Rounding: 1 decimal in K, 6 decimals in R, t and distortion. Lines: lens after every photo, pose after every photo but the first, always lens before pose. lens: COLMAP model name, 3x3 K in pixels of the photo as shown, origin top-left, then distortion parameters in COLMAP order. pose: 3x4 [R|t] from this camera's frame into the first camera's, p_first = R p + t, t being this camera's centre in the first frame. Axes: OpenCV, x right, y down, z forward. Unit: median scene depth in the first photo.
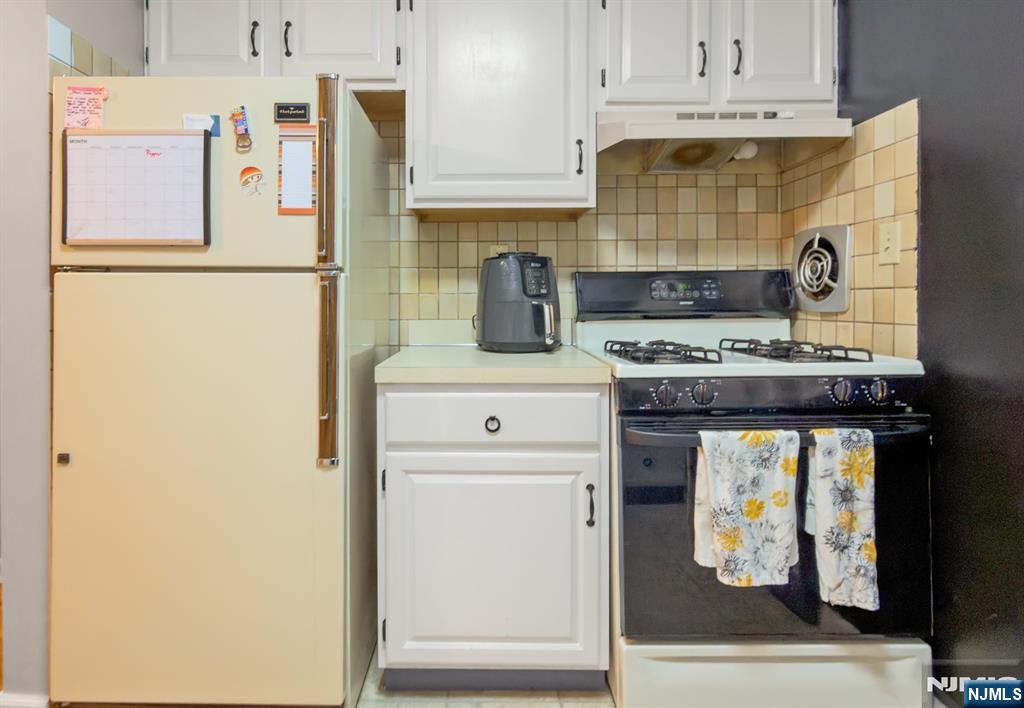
lens RADIAL K [[525.7, 0, 503.2], [0, 525.7, 304.8], [0, 0, 1]] dist [0.001073, 0.001403]
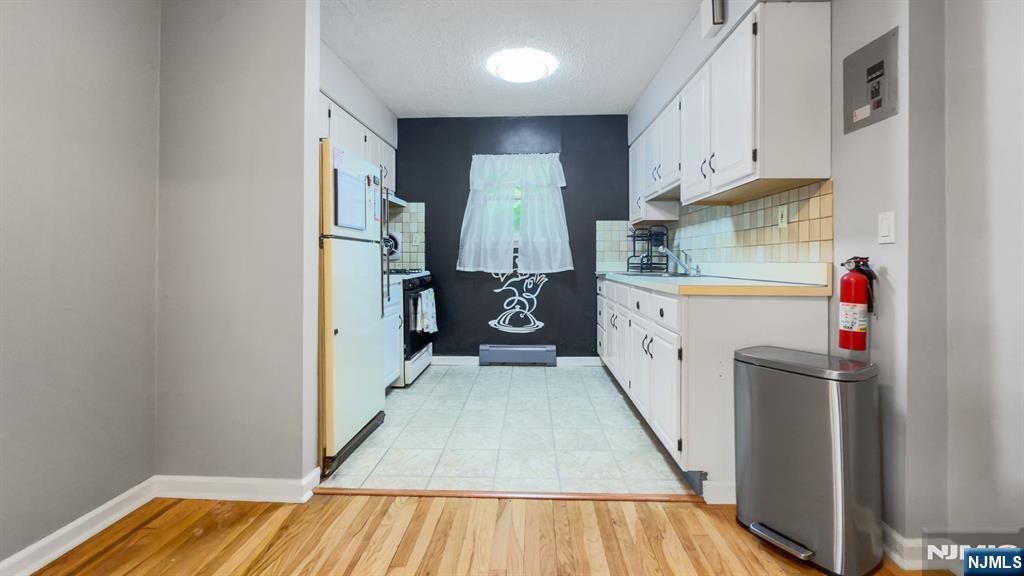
lens RADIAL K [[421.5, 0, 515.3], [0, 421.5, 253.6], [0, 0, 1]] dist [0.000052, -0.000334]
pose [[0.036142, 0.010908, 0.999287, -2.305009], [0.008732, 0.999899, -0.011230, 0.017442], [-0.999309, 0.009132, 0.036043, 0.237103]]
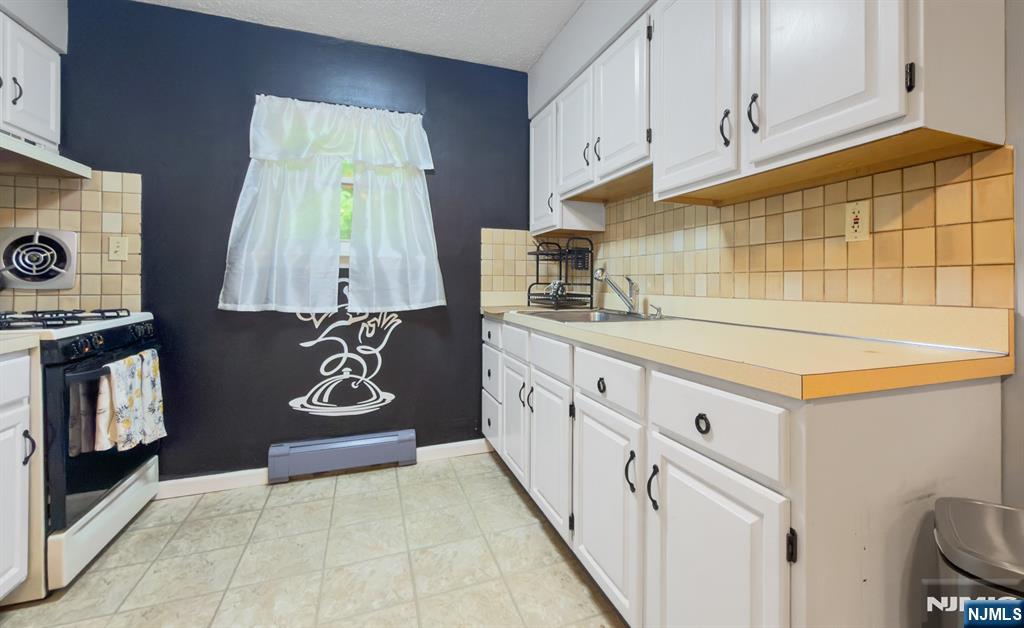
lens RADIAL K [[457.1, 0, 551.4], [0, 457.1, 278.3], [0, 0, 1]] dist [-0.000234, 0.000295]
pose [[-0.375922, 0.003260, 0.926646, -1.317016], [0.003498, 0.999992, -0.002099, -0.011236], [-0.926645, 0.002452, -0.375930, 0.258985]]
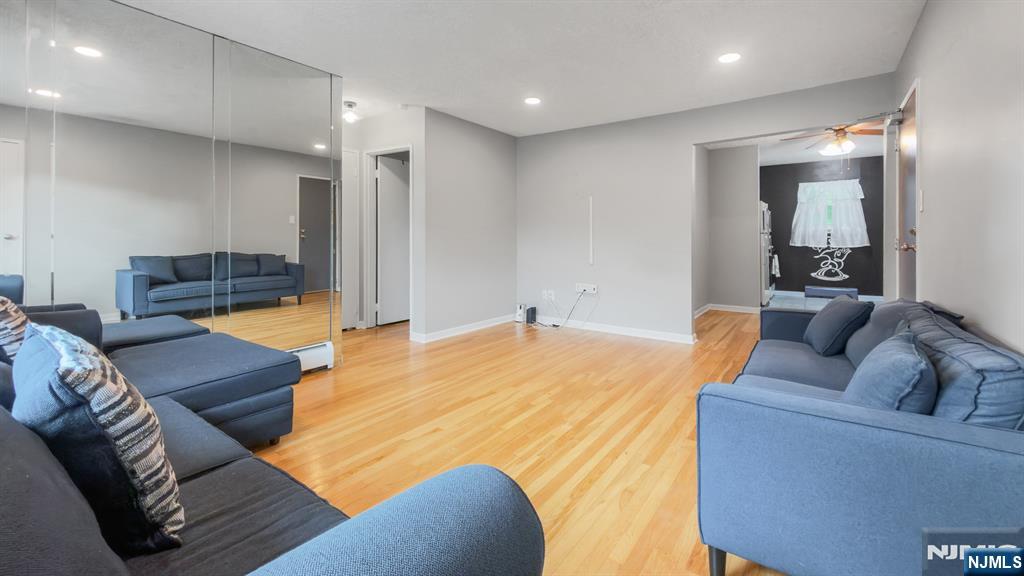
lens RADIAL K [[421.5, 0, 518.2], [0, 421.5, 233.9], [0, 0, 1]] dist [0.000052, -0.000334]
pose [[0.575090, 0.003787, 0.818081, -6.216030], [0.009781, 0.999886, -0.011504, -0.029853], [-0.818032, 0.014617, 0.574987, 0.504033]]
